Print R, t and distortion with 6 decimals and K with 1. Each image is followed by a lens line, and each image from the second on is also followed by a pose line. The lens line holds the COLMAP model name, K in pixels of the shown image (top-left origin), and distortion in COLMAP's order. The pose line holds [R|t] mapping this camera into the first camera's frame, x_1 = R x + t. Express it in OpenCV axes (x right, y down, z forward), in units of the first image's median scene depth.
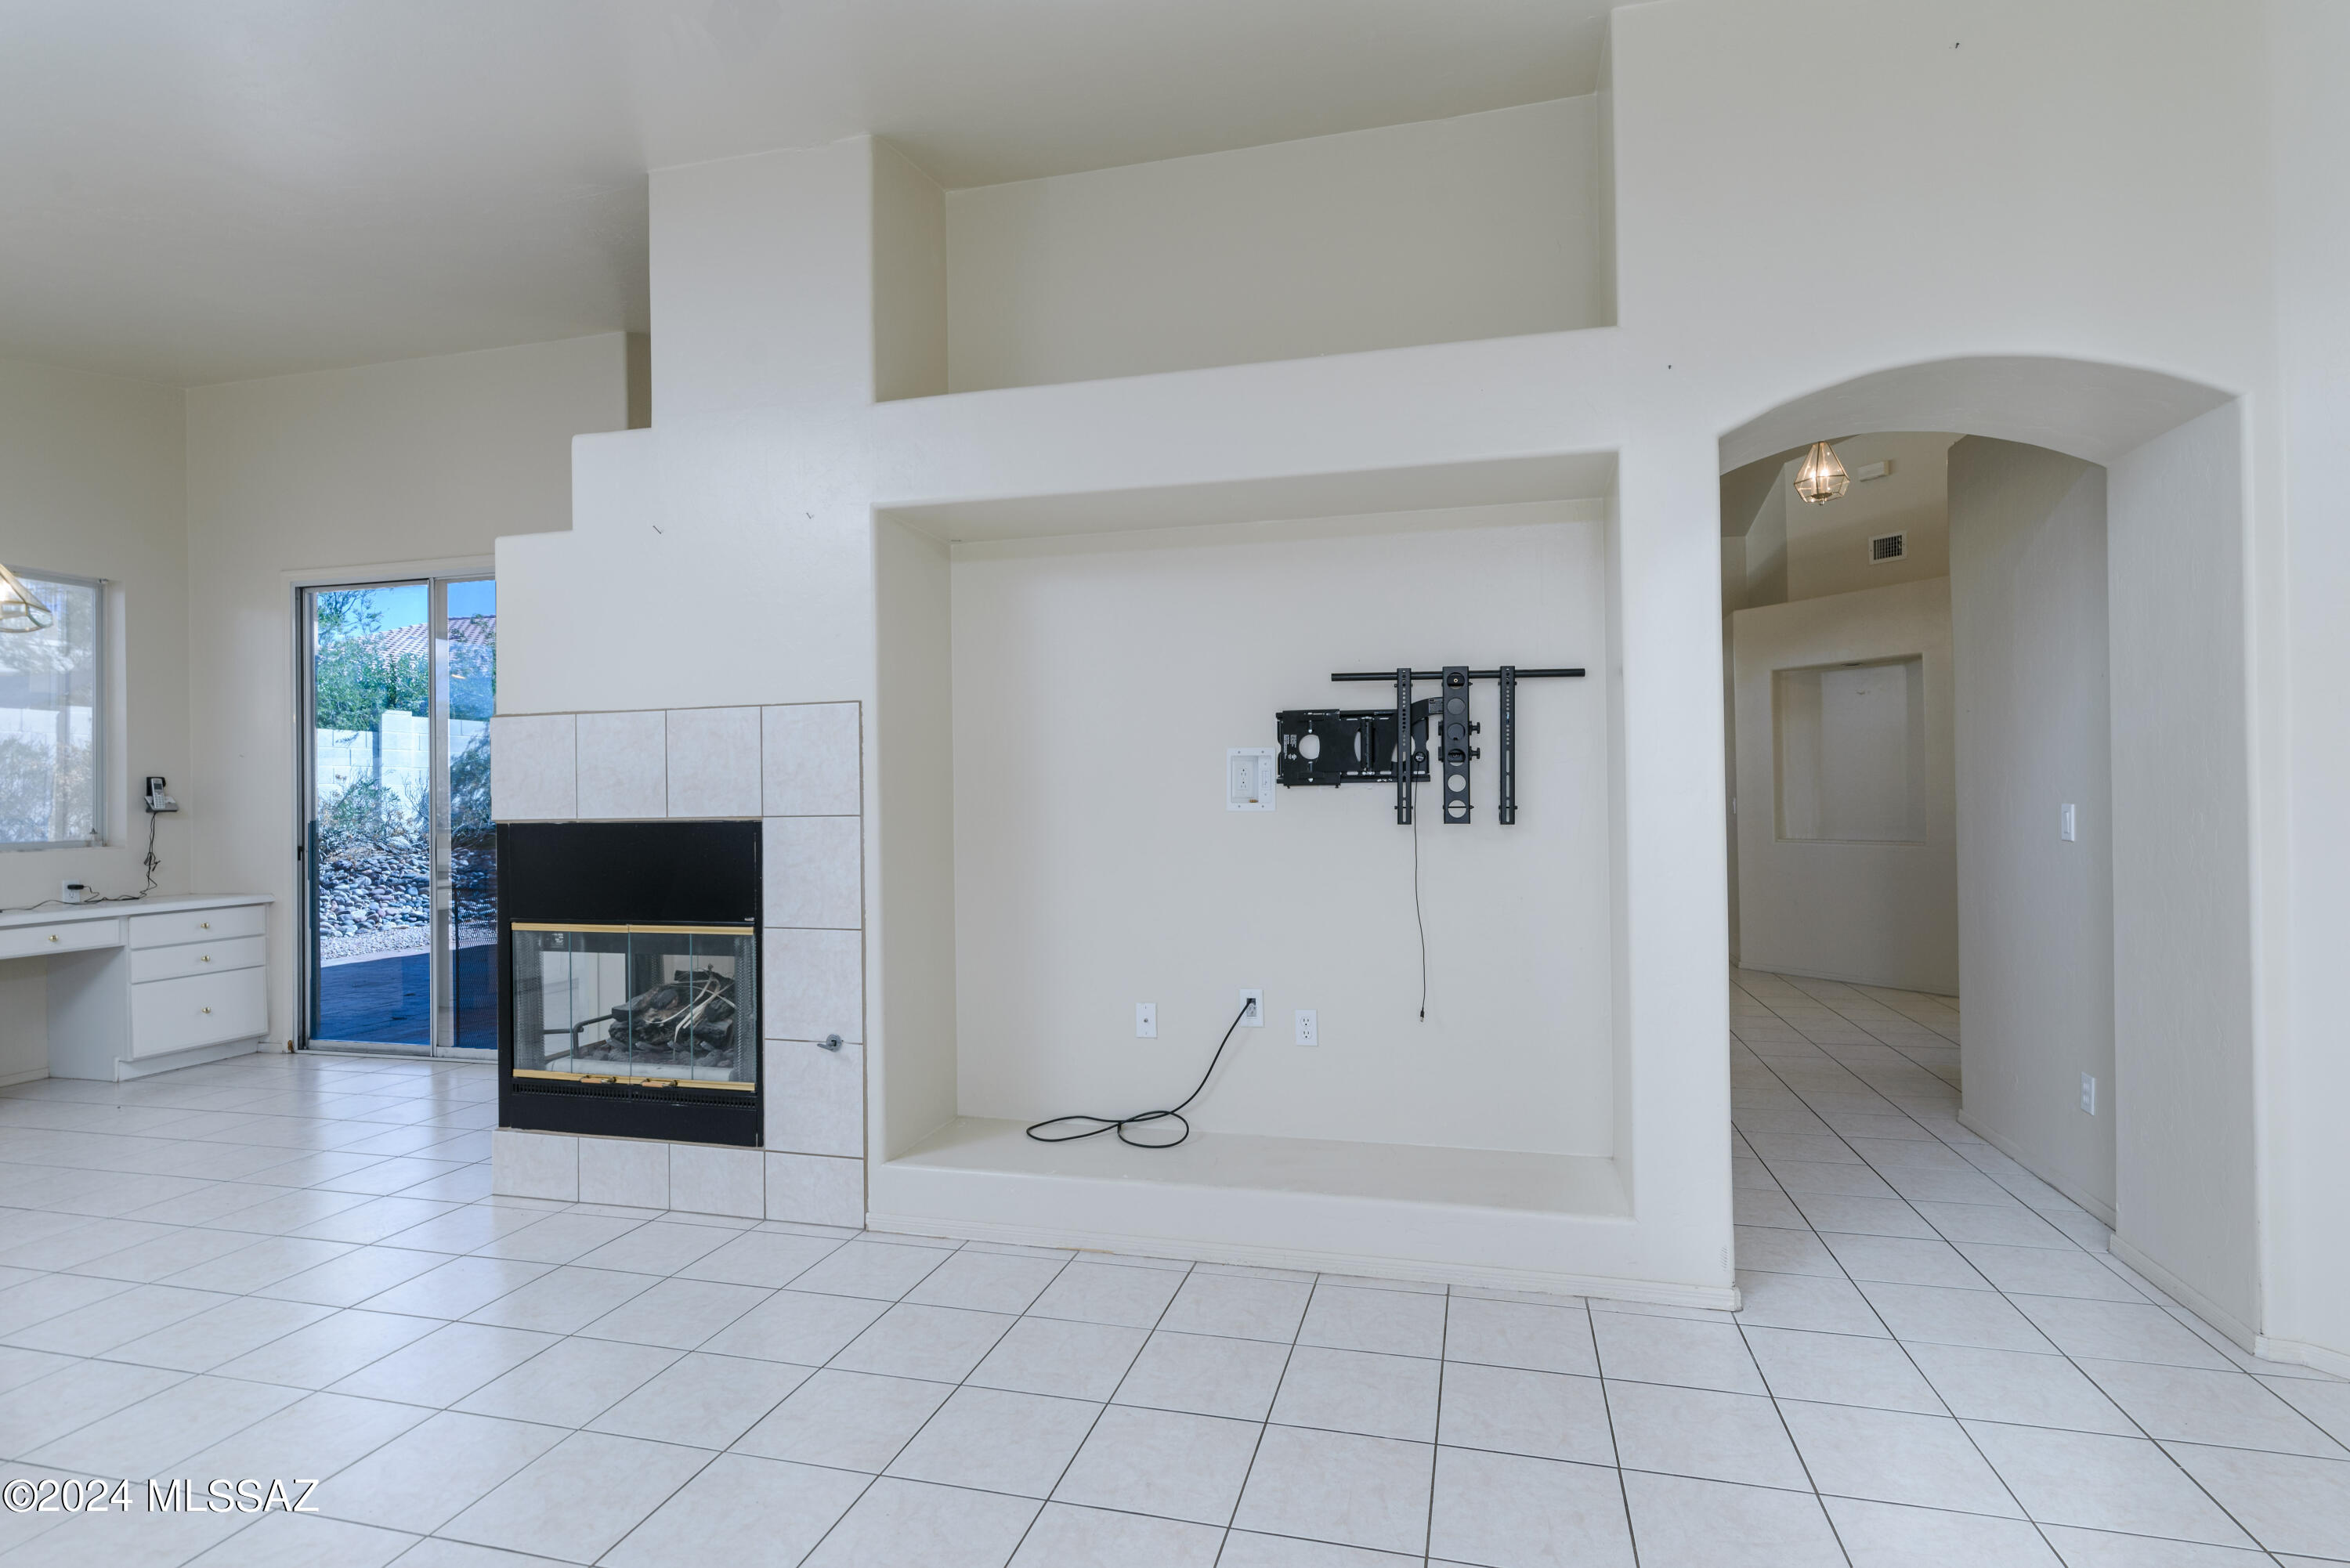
lens RADIAL K [[1136.1, 0, 1179.7], [0, 1136.1, 793.4], [0, 0, 1]] dist [0.002277, -0.001897]
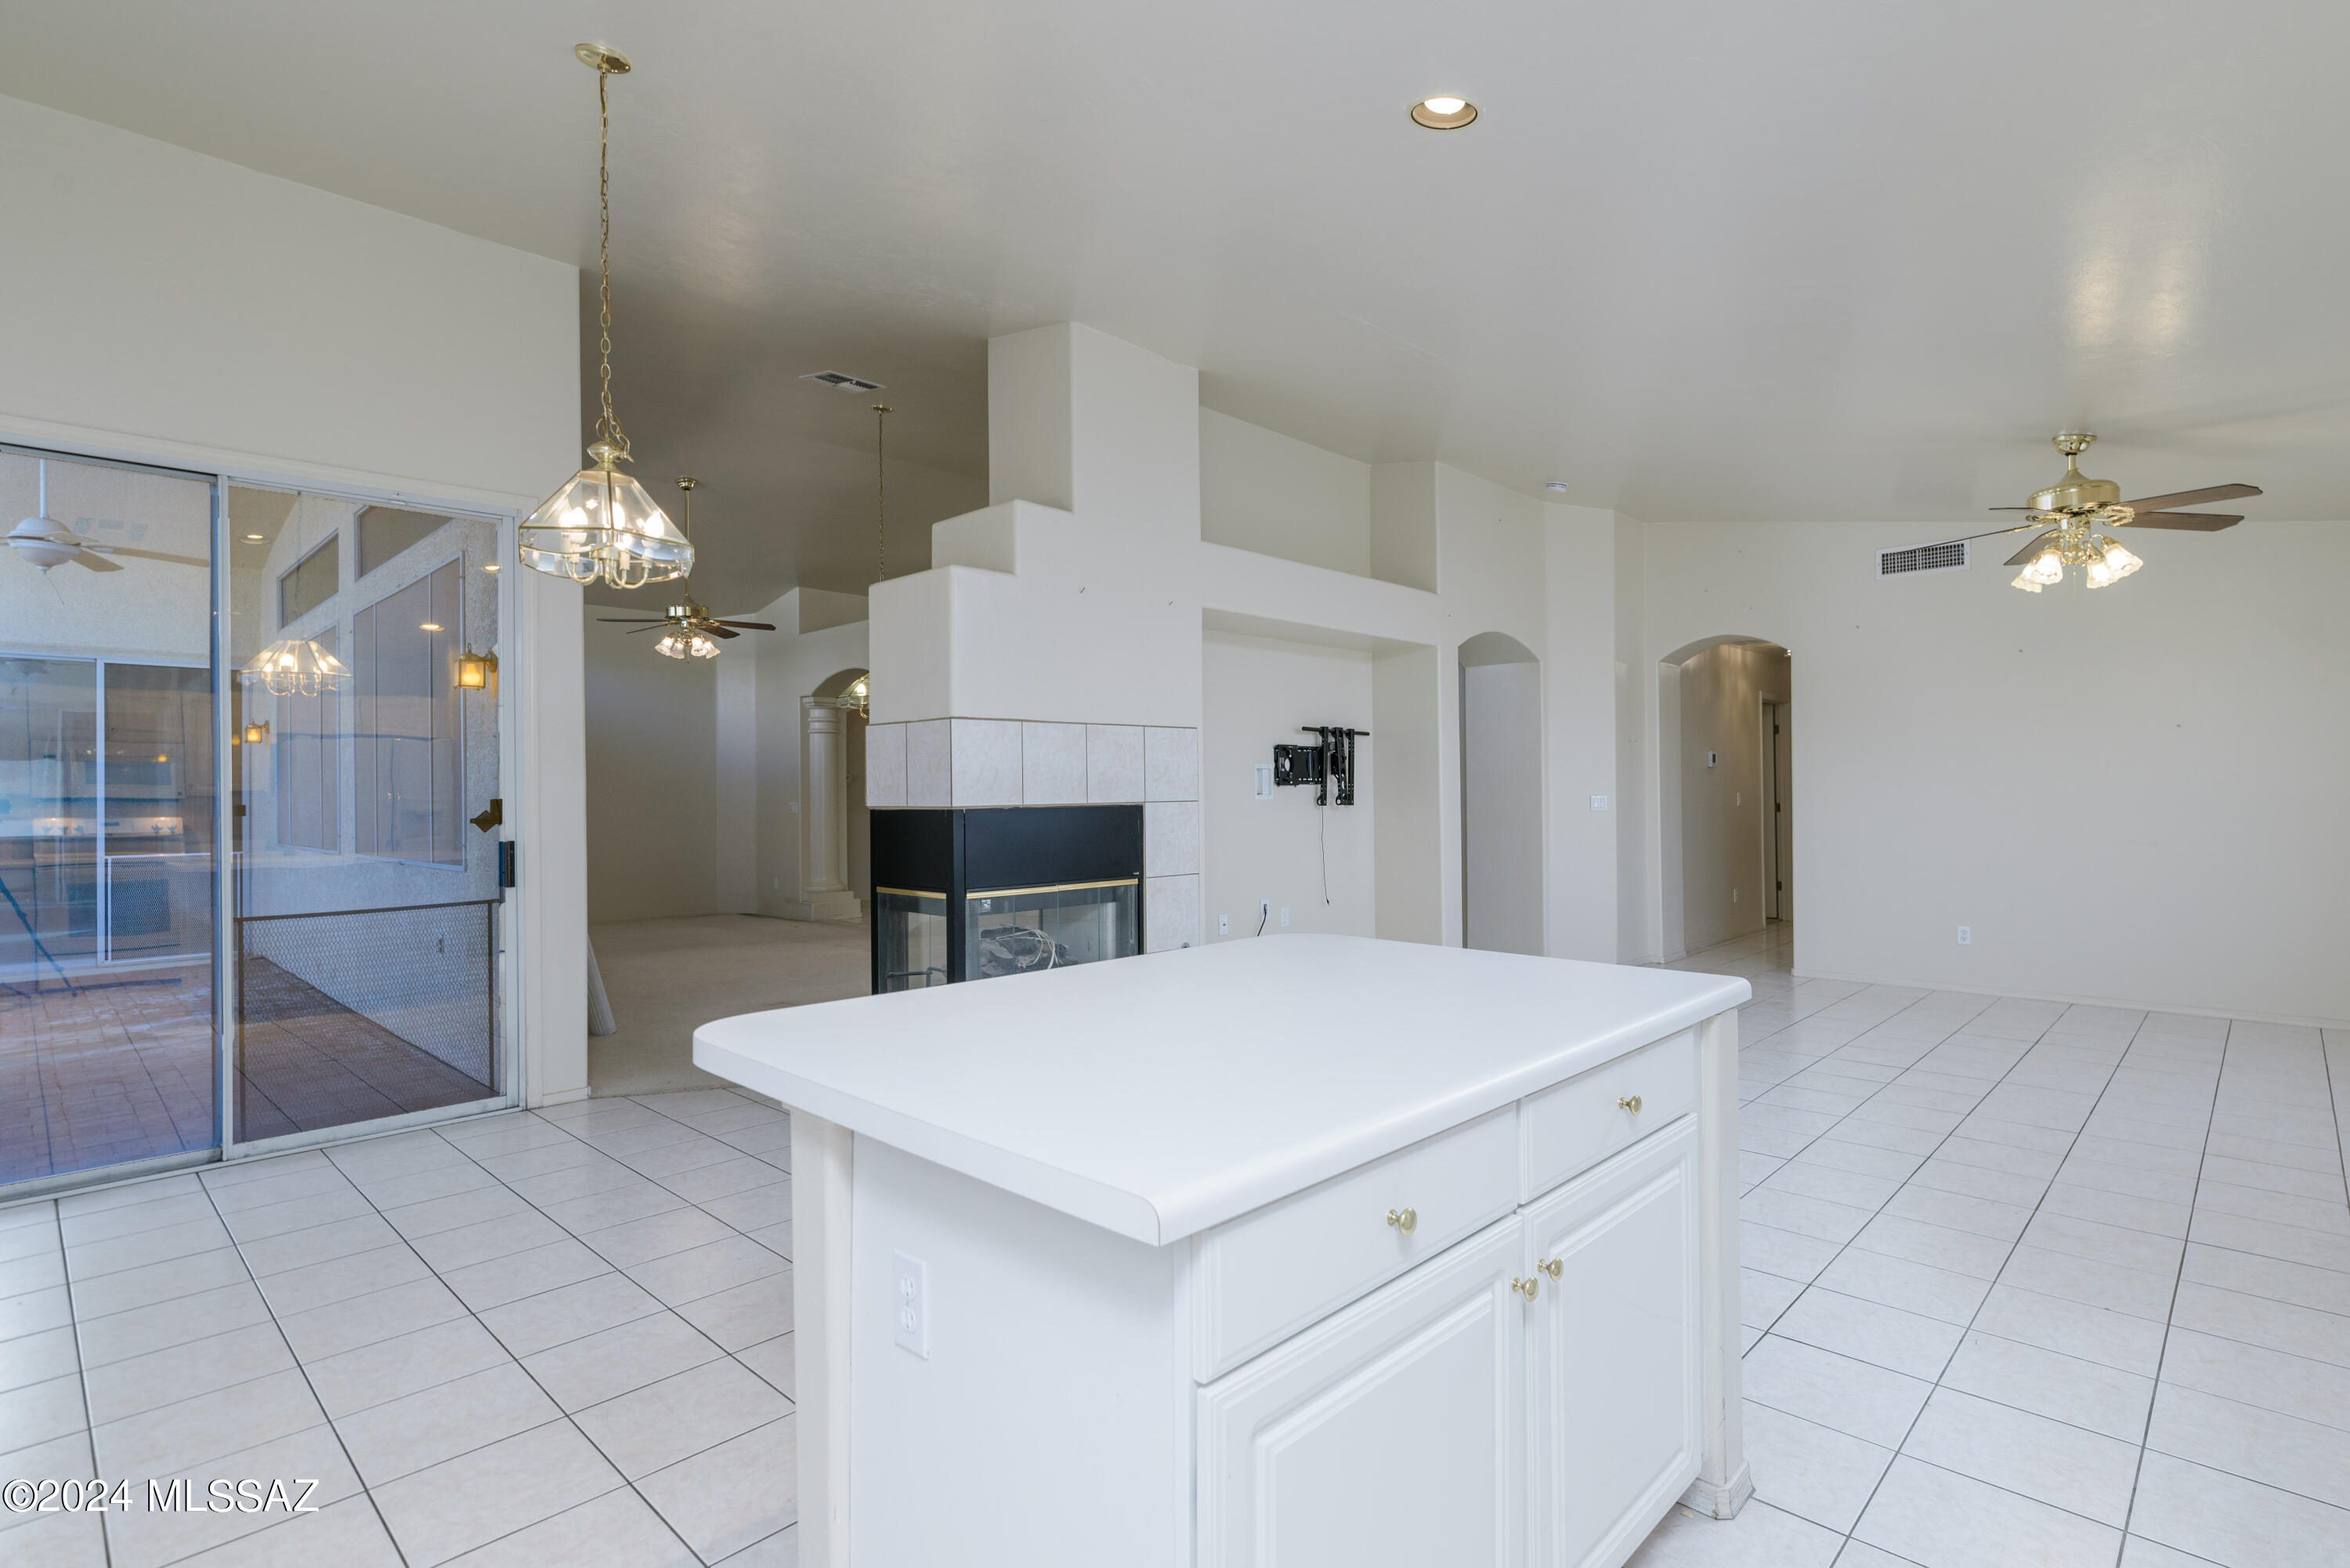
lens RADIAL K [[1136.1, 0, 1181.3], [0, 1136.1, 786.4], [0, 0, 1]] dist [0.002277, -0.001897]
pose [[0.496669, 0.011475, 0.867864, -1.604489], [0.002988, 0.999884, -0.014930, 0.022060], [-0.867935, 0.010009, 0.496577, 0.231426]]
